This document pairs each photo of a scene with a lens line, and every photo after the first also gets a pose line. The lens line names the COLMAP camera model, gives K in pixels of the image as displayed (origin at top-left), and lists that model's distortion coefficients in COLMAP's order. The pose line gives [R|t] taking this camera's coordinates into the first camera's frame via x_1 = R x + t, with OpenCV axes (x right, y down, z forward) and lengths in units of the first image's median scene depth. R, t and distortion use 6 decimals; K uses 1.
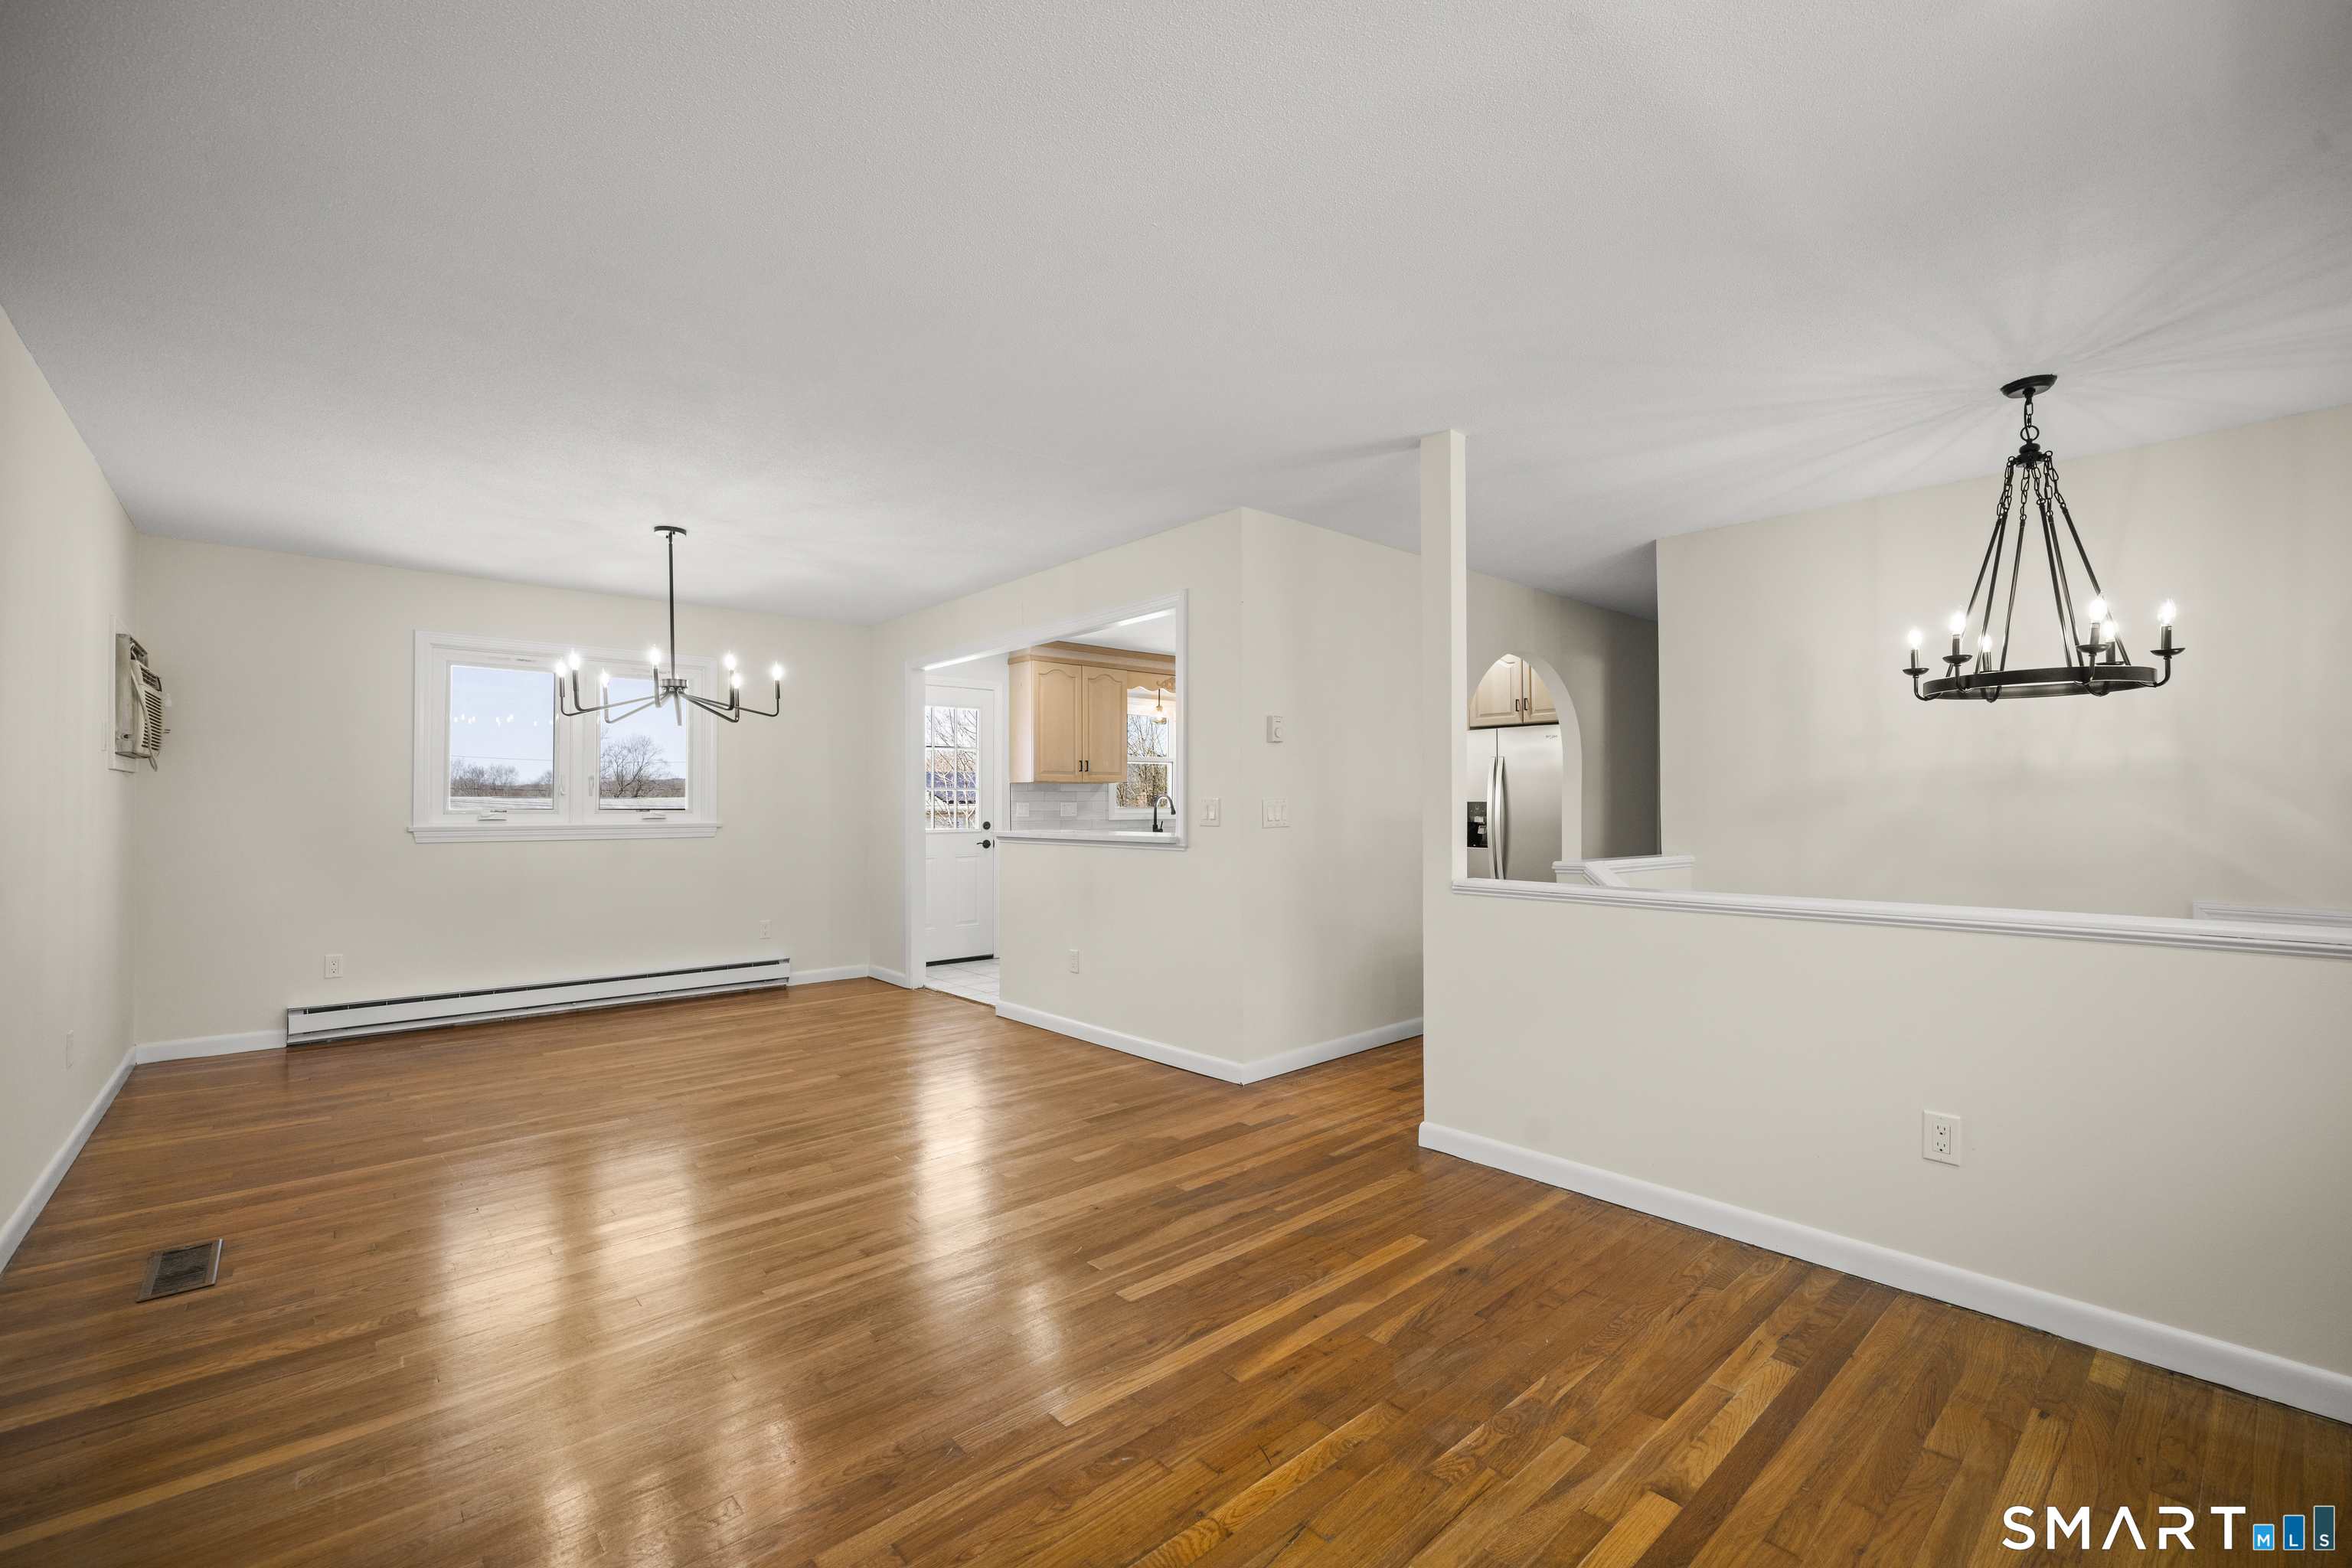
lens RADIAL K [[980.5, 0, 1168.8], [0, 980.5, 796.4], [0, 0, 1]] dist [-0.000074, 0.000412]
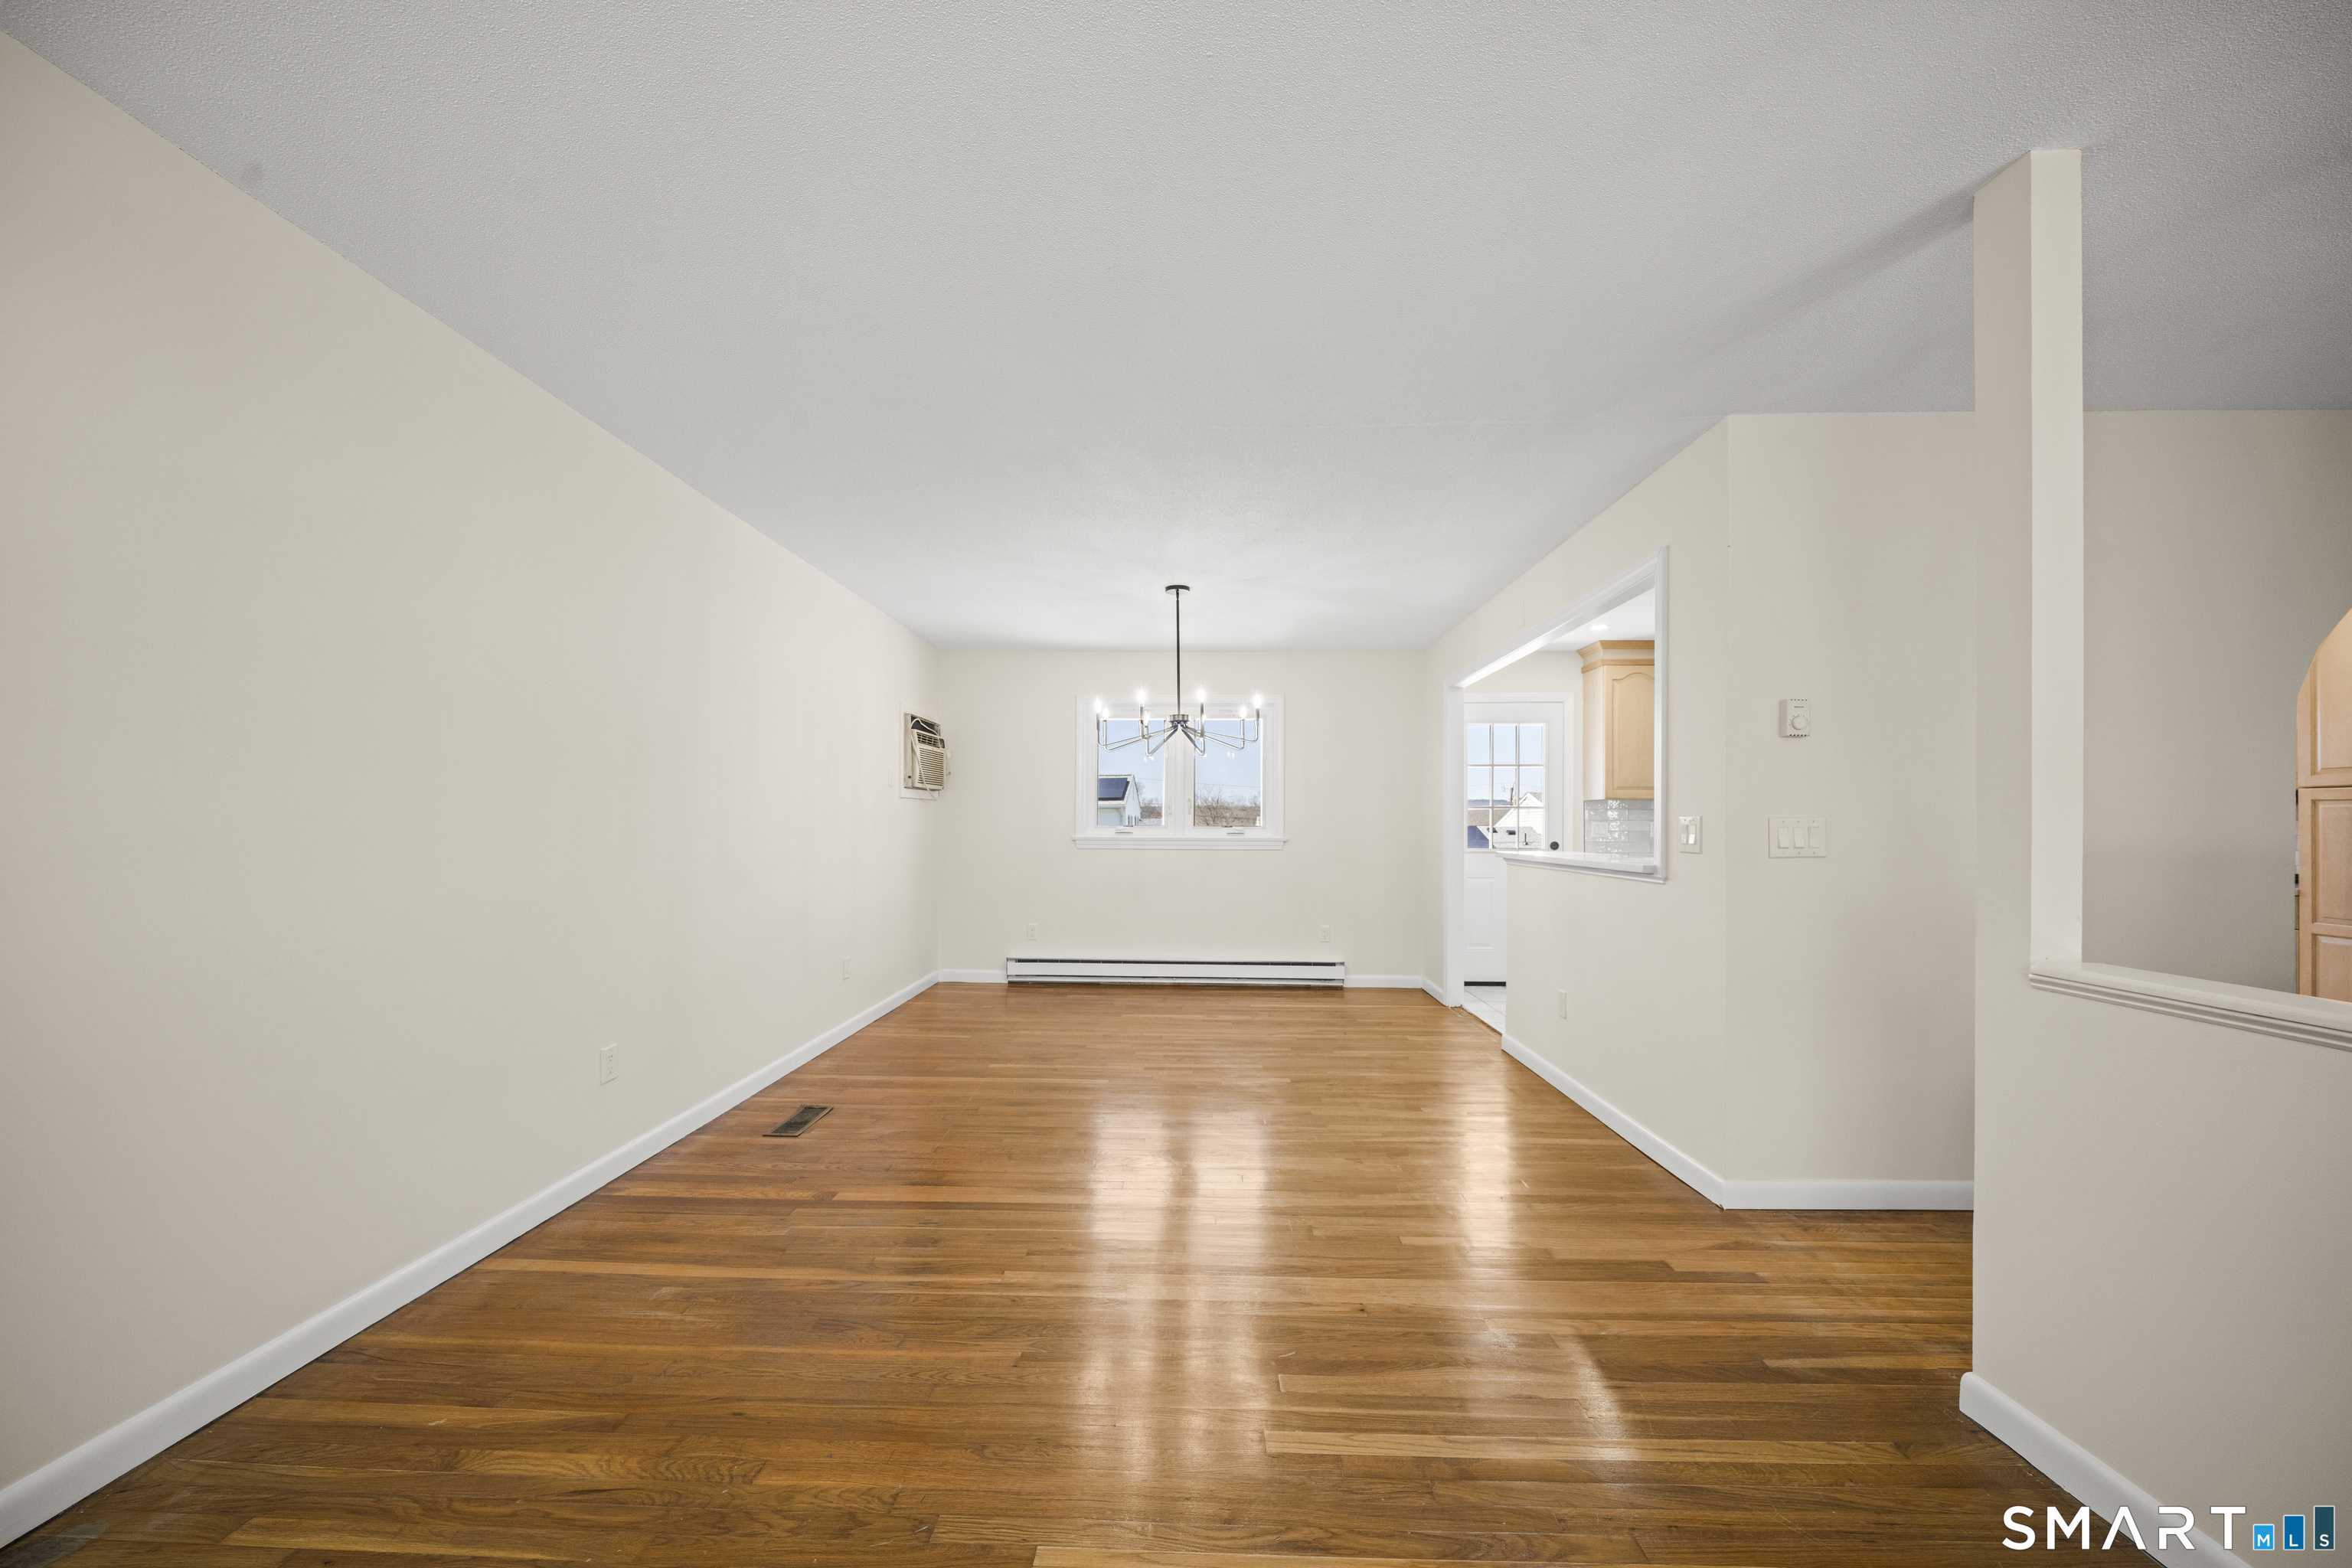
lens RADIAL K [[866.6, 0, 1176.1], [0, 866.6, 819.8], [0, 0, 1]] dist [-0.002780, -0.000370]
pose [[0.730886, 0.003454, -0.682490, 0.209908], [-0.000312, 0.999989, 0.004726, 0.001417], [0.682499, -0.003242, 0.730879, 0.243308]]
